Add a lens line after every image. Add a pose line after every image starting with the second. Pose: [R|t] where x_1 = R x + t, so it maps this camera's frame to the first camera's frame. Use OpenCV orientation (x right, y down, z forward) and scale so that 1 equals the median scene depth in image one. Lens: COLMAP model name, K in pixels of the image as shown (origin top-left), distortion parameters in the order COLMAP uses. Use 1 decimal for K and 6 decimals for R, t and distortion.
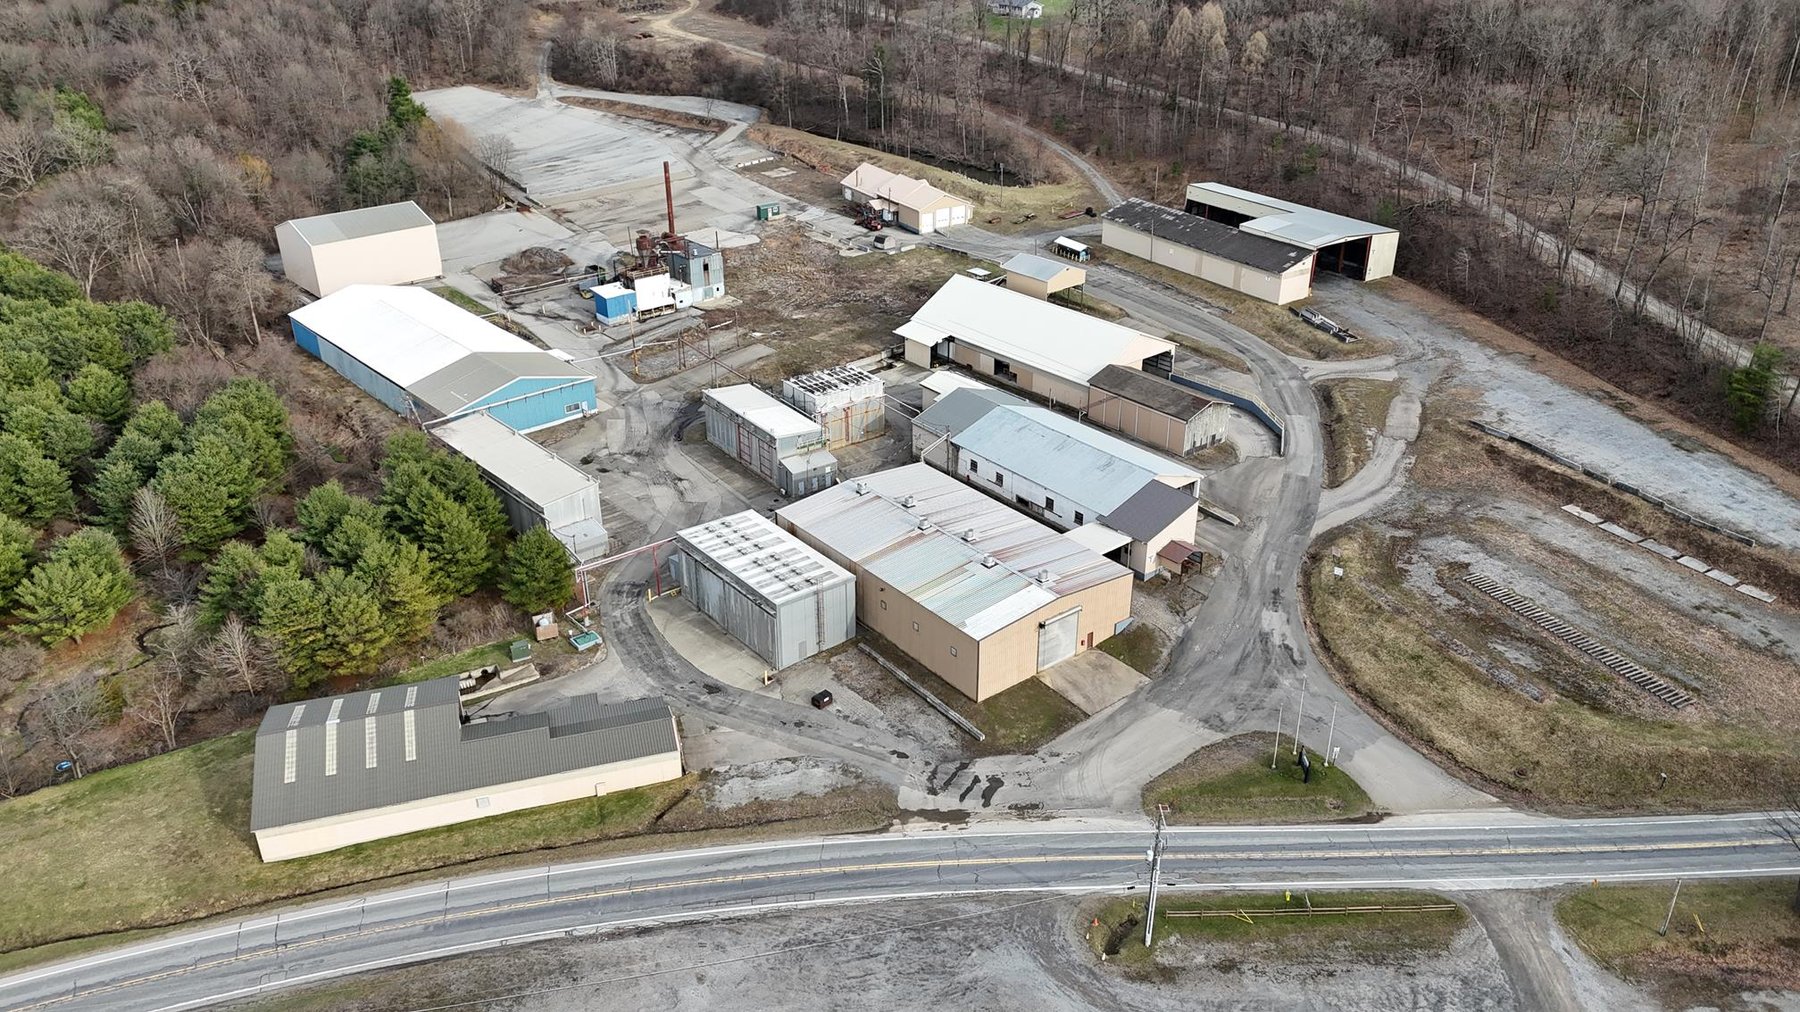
lens RADIAL K [[1310.7, 0, 900.3], [0, 1310.7, 509.0], [0, 0, 1]] dist [0.095942, -0.093630]
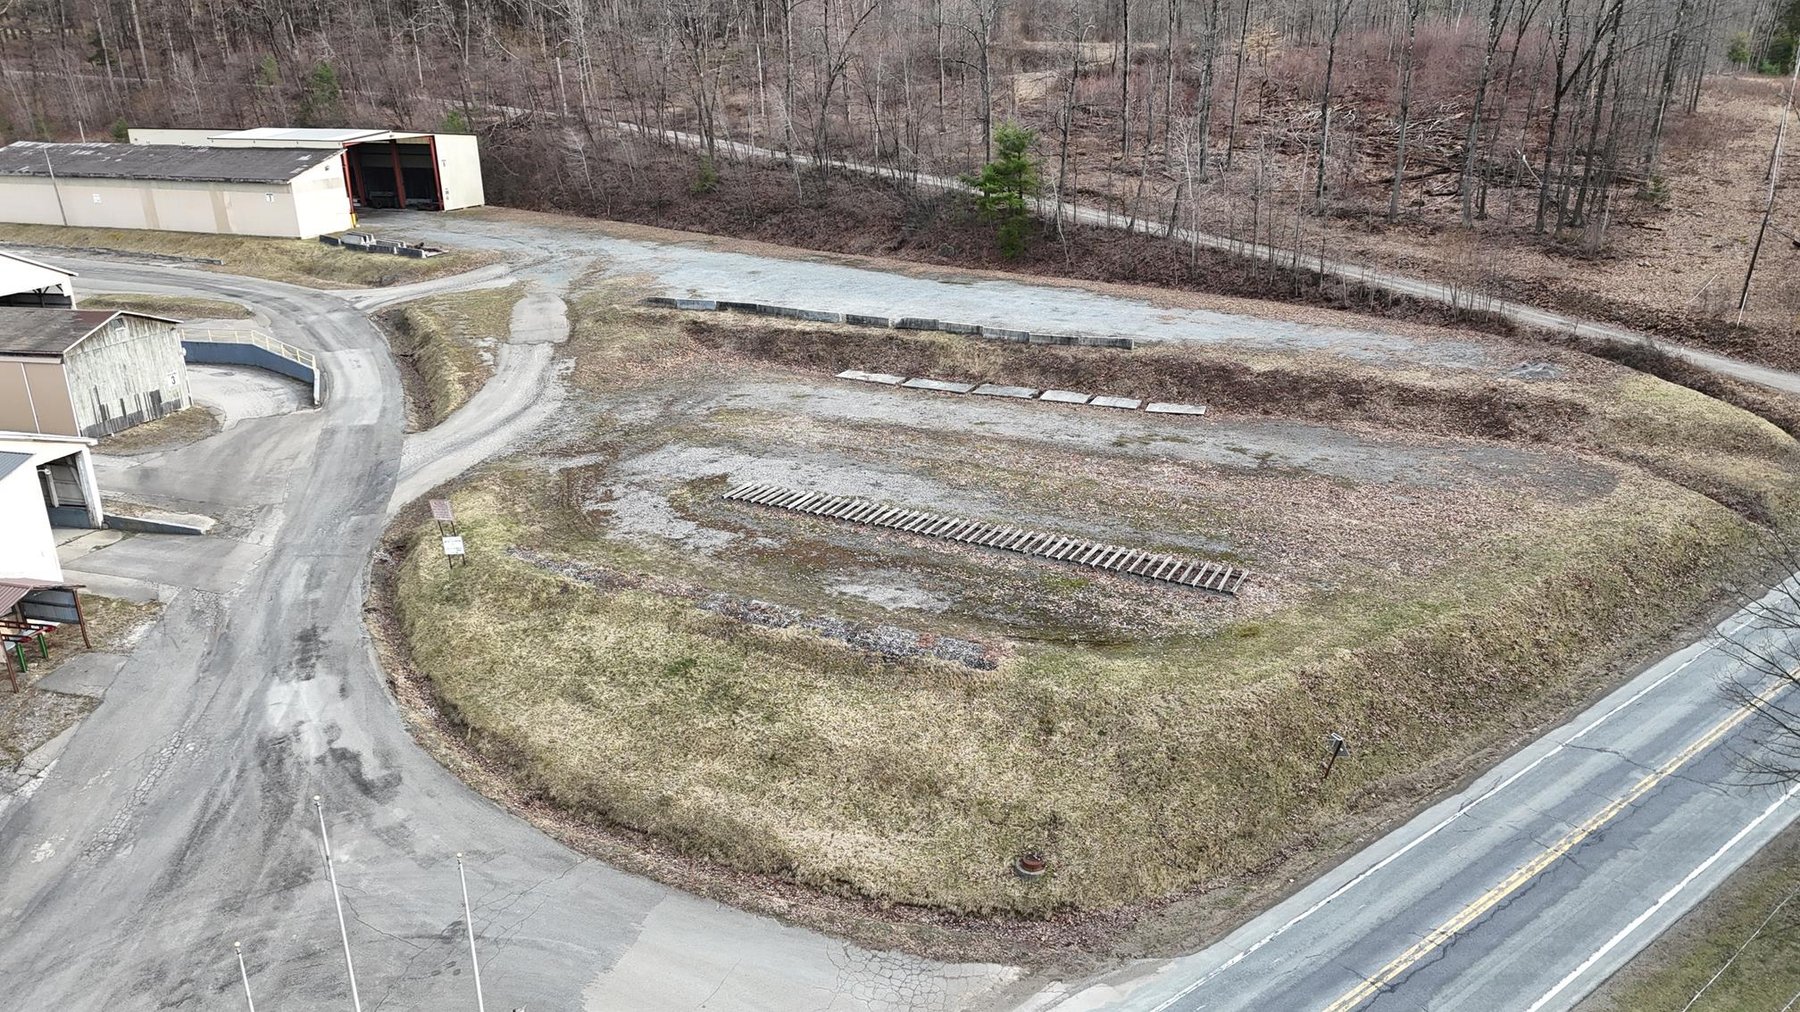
lens RADIAL K [[1307.1, 0, 908.3], [0, 1307.1, 511.6], [0, 0, 1]] dist [0.075059, -0.089233]
pose [[0.801517, -0.206442, 0.561206, 0.218698], [0.280598, 0.958619, -0.048119, 0.096580], [-0.528049, 0.196041, 0.826276, 0.591091]]
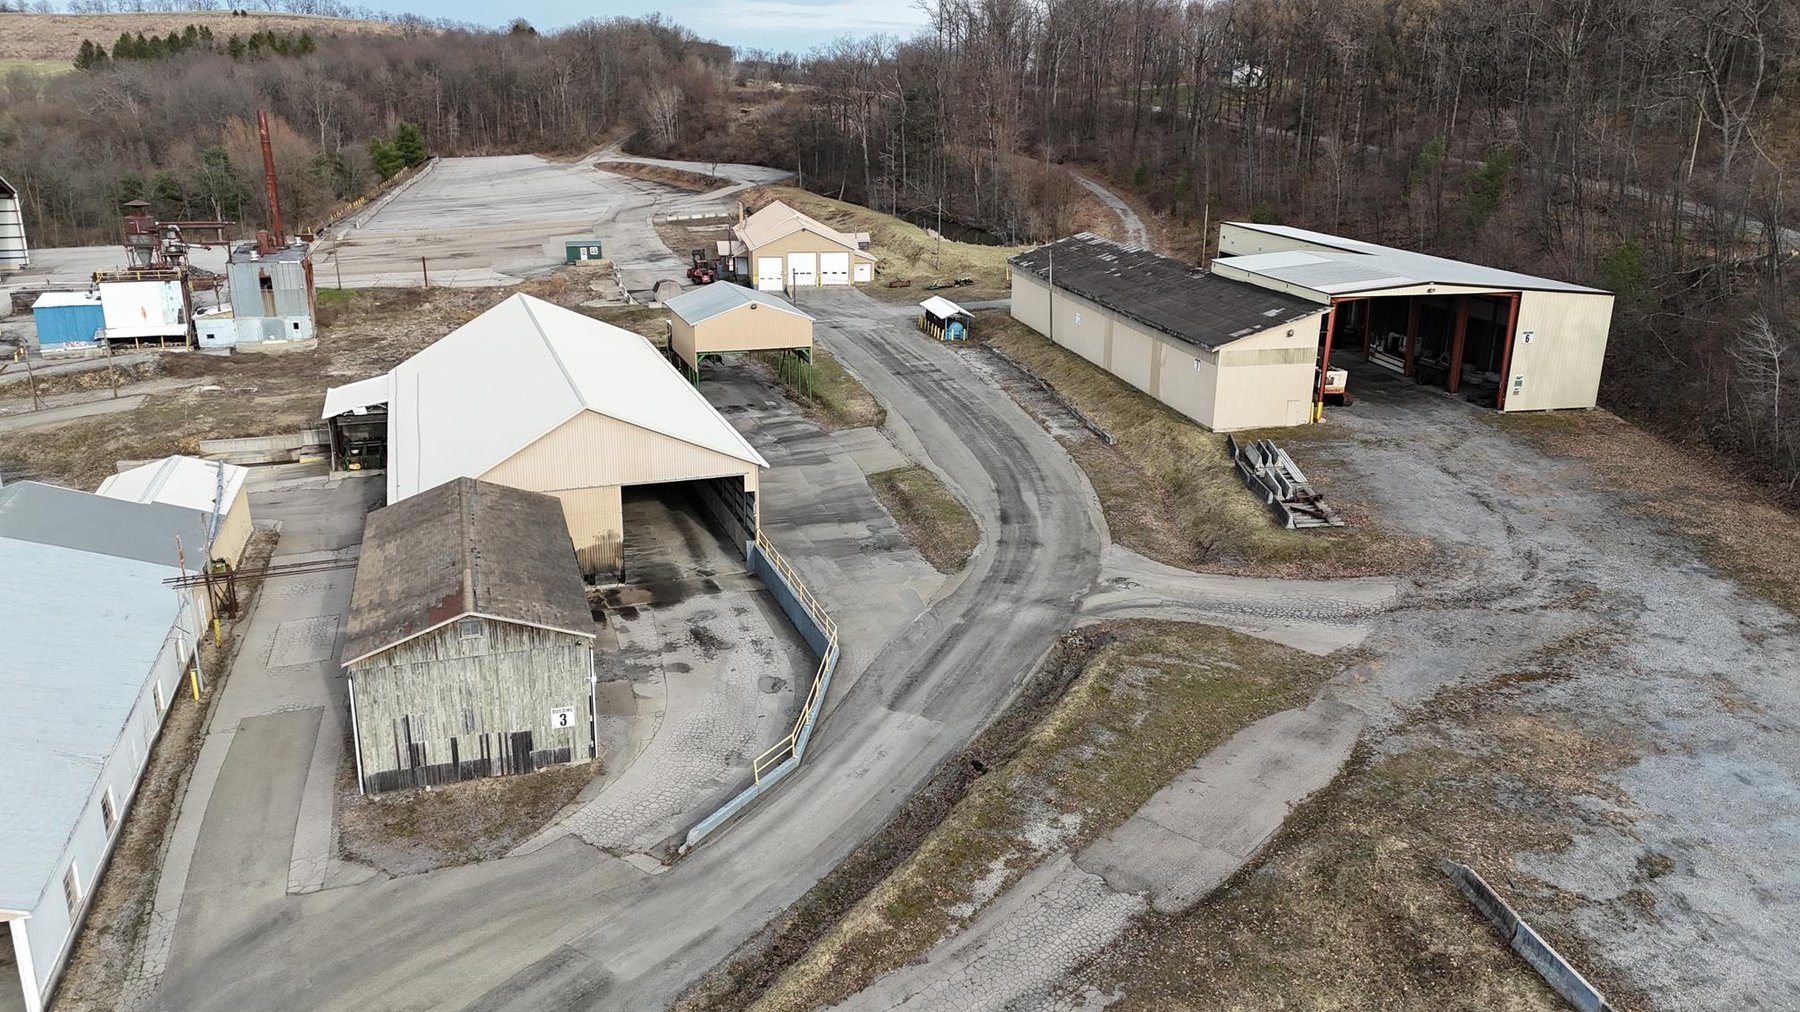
lens RADIAL K [[1310.7, 0, 900.3], [0, 1310.7, 509.0], [0, 0, 1]] dist [0.095942, -0.093630]
pose [[0.938595, 0.117856, -0.324267, 0.487626], [-0.167282, 0.977440, -0.128947, -0.097733], [0.301755, 0.175273, 0.937136, 0.906269]]
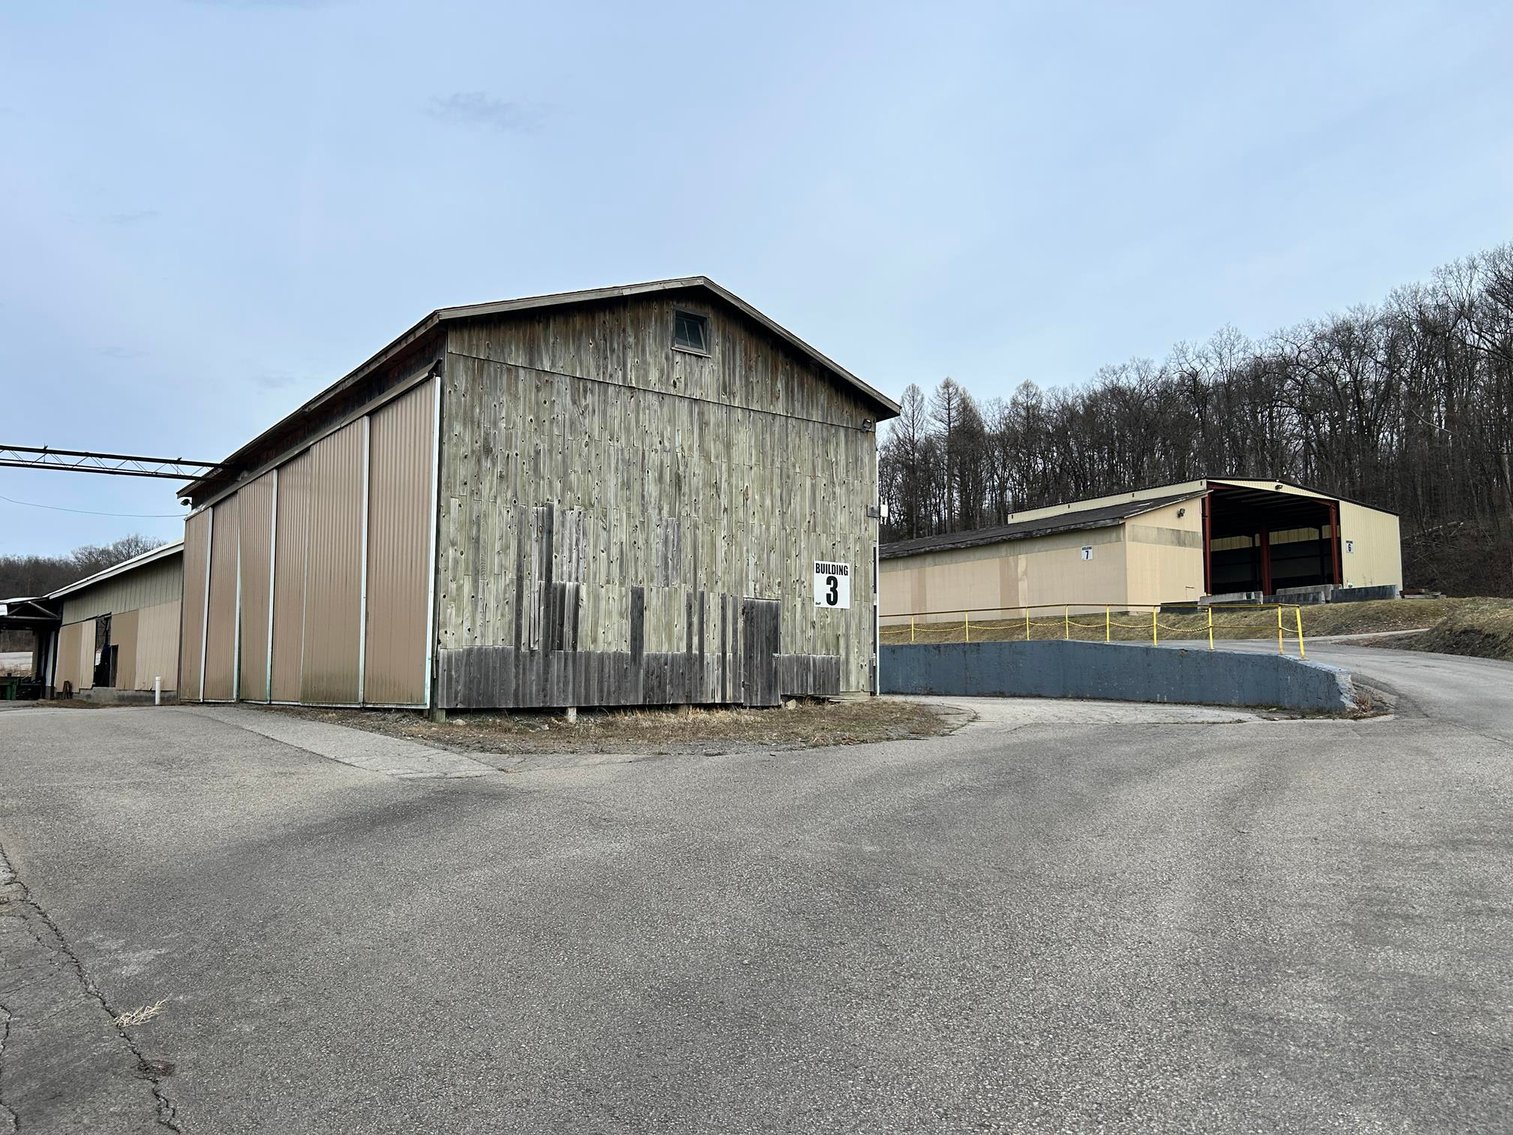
lens RADIAL K [[1114.9, 0, 764.1], [0, 1114.9, 570.4], [0, 0, 1]] dist [0.078708, -0.004813]
pose [[0.999616, 0.002923, -0.027565, 0.292280], [-0.017284, 0.843163, -0.537380, -0.001374], [0.021672, 0.537650, 0.842890, 1.099625]]
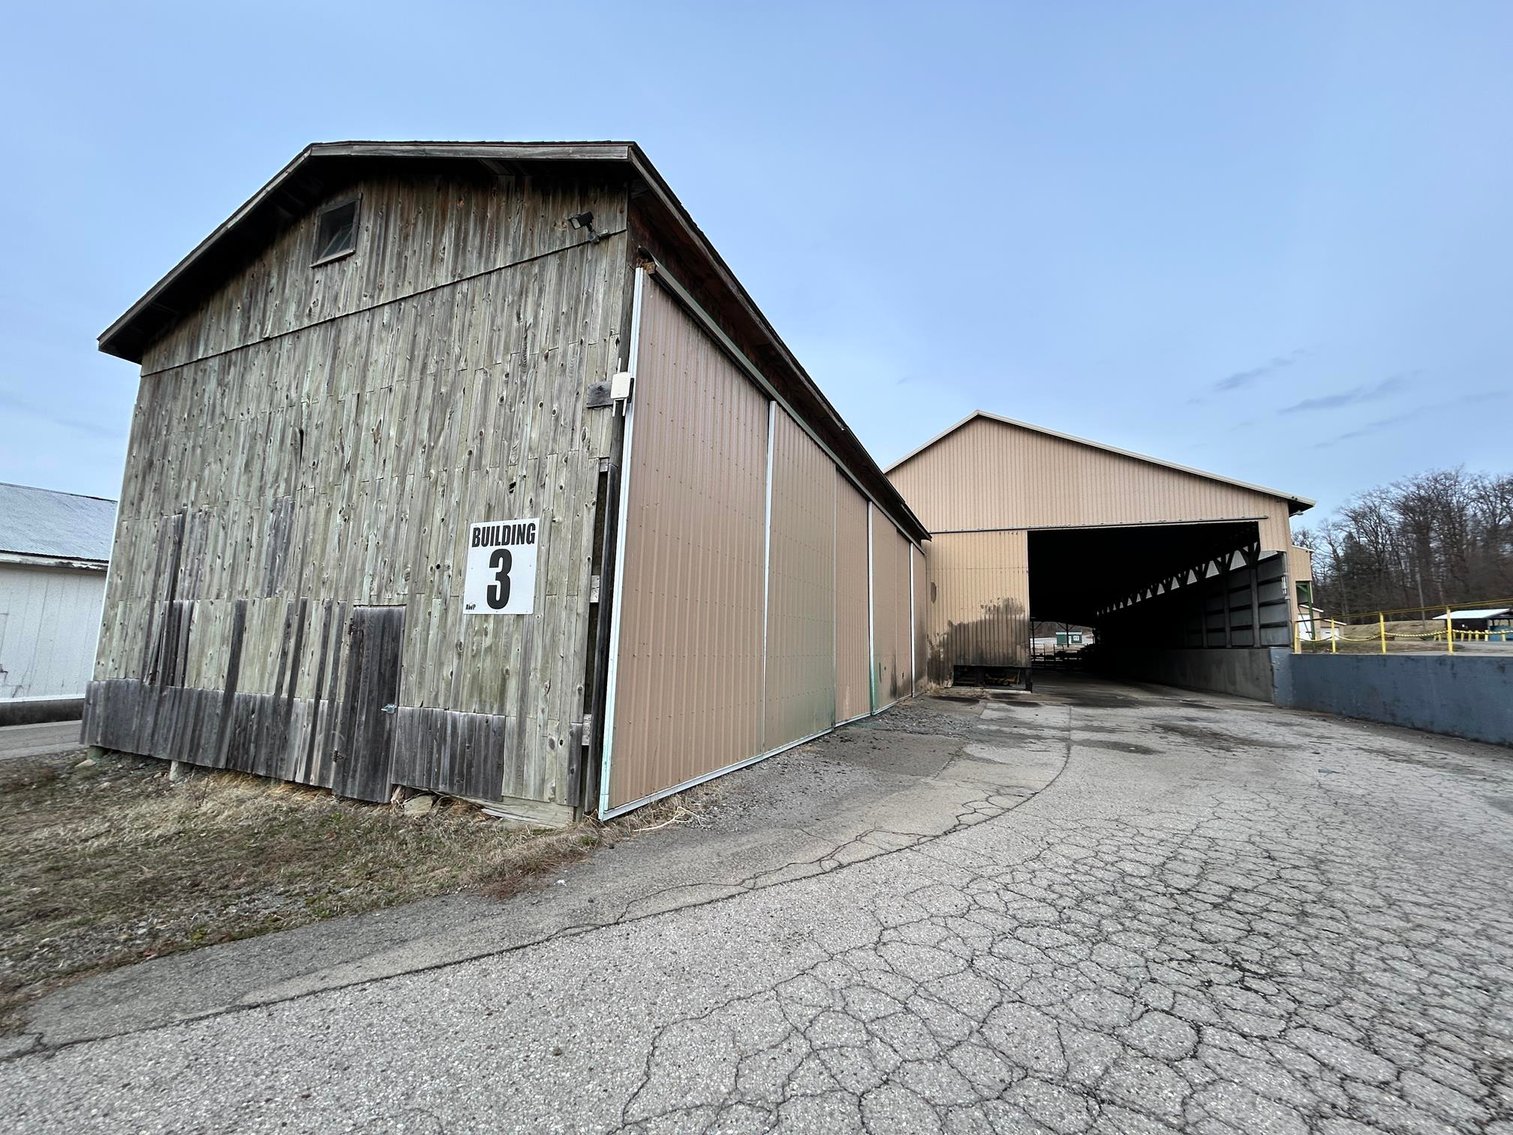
lens RADIAL K [[608.5, 0, 755.2], [0, 608.5, 565.3], [0, 0, 1]] dist [-0.001148, -0.000268]
pose [[0.475669, -0.105210, -0.873310, 0.336198], [-0.415521, 0.848190, -0.328507, -0.068417], [0.775294, 0.519139, 0.359741, 1.215482]]
